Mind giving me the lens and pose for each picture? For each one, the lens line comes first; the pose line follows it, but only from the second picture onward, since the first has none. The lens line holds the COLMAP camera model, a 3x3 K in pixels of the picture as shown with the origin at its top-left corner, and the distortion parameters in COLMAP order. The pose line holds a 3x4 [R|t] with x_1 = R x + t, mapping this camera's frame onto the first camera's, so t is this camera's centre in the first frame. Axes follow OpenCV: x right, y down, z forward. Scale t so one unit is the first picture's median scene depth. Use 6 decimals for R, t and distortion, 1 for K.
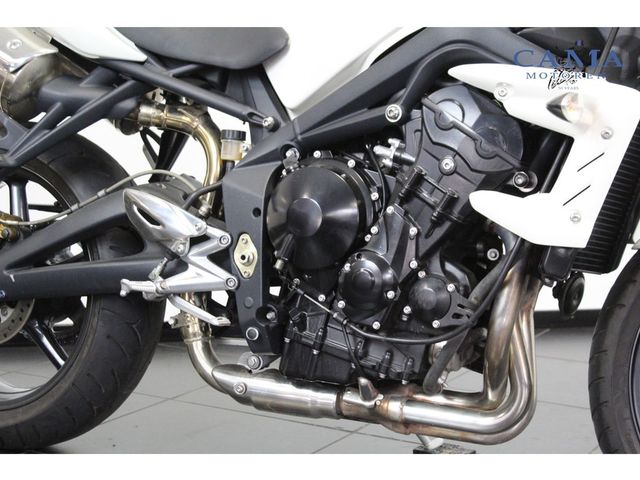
lens RADIAL K [[1230.4, 0, 318.7], [0, 1230.4, 238.7], [0, 0, 1]] dist [0.020003, 0.000000]
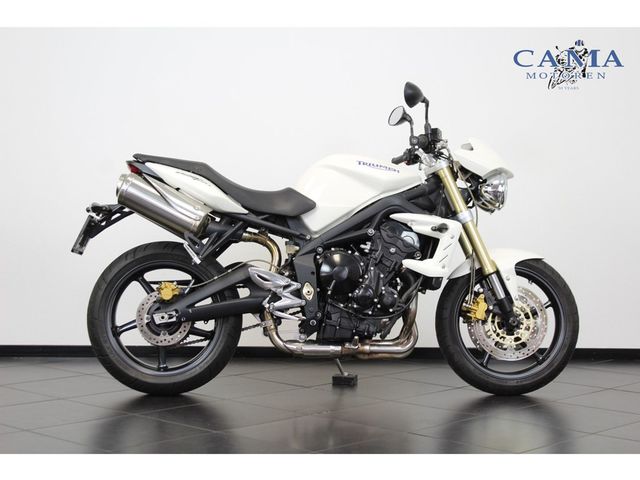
lens RADIAL K [[1168.5, 0, 322.3], [0, 1168.5, 239.5], [0, 0, 1]] dist [0.015893, 0.000000]
pose [[0.876886, -0.035001, 0.479422, -1.221652], [0.075715, 0.994953, -0.065849, 0.070711], [-0.474697, 0.094041, 0.875111, -1.137482]]
